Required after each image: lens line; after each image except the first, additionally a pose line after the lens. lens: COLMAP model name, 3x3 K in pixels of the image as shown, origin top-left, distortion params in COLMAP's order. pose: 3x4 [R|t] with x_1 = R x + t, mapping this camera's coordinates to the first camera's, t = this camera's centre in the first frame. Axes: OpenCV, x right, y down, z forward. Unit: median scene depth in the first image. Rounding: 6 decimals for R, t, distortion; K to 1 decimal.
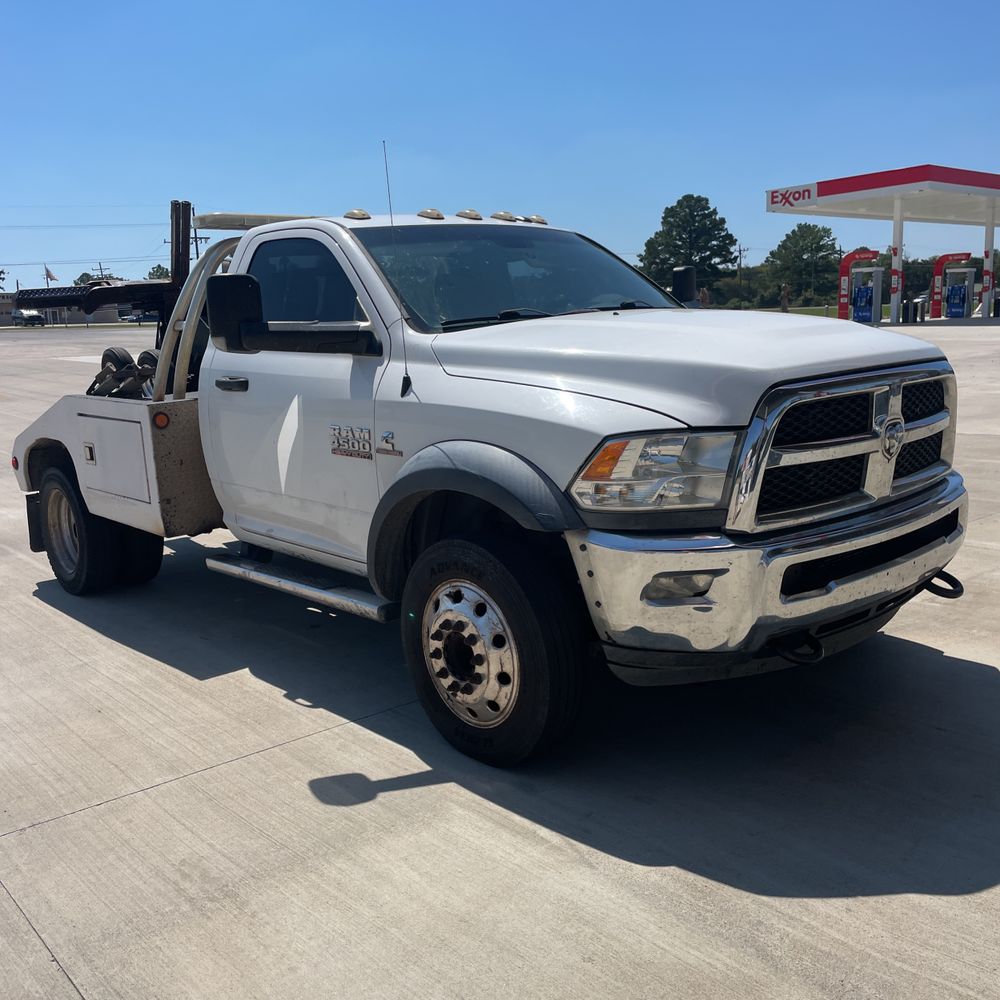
lens RADIAL K [[1020.7, 0, 493.7], [0, 1020.7, 500.2], [0, 0, 1]] dist [0.099116, -0.136097]
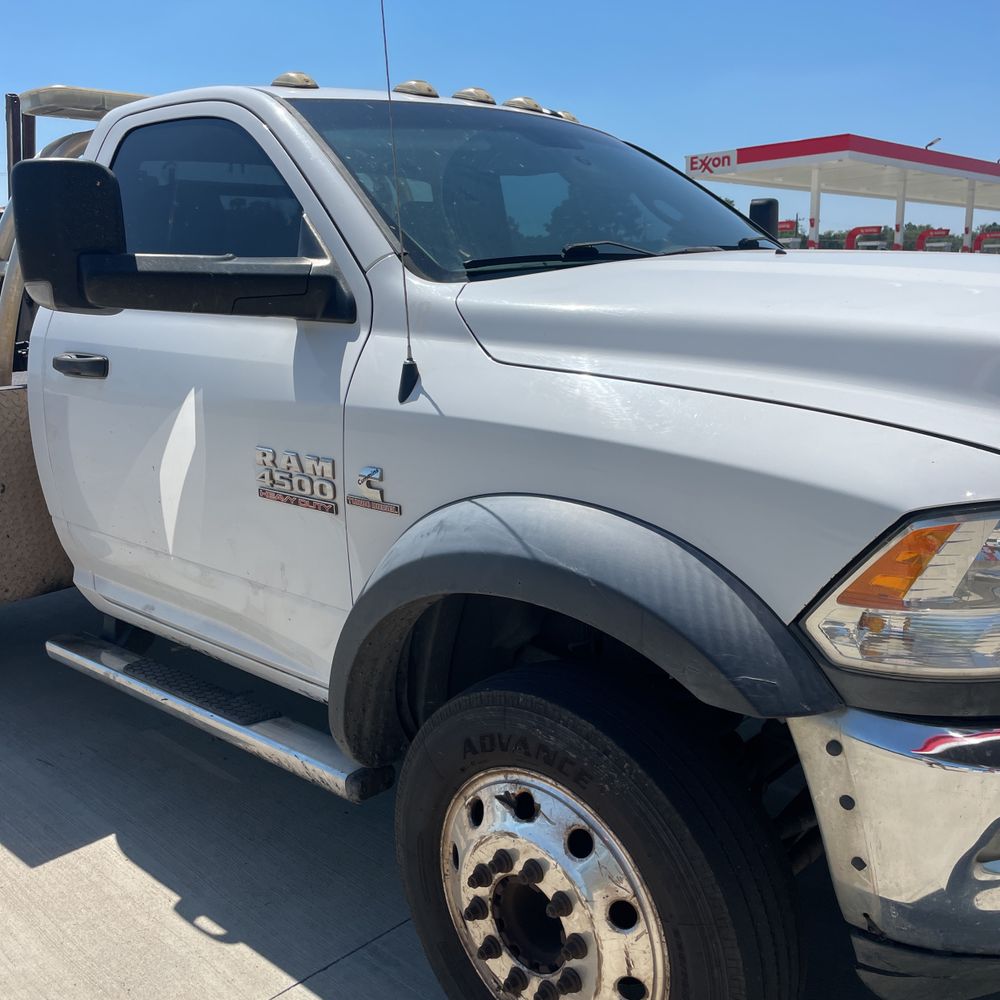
lens RADIAL K [[1019.4, 0, 506.2], [0, 1019.4, 499.7], [0, 0, 1]] dist [0.091923, -0.146576]
pose [[0.994448, -0.003248, 0.105178, -0.086786], [-0.000073, 0.999502, 0.031551, -0.064242], [-0.105228, -0.031383, 0.993953, 0.450273]]
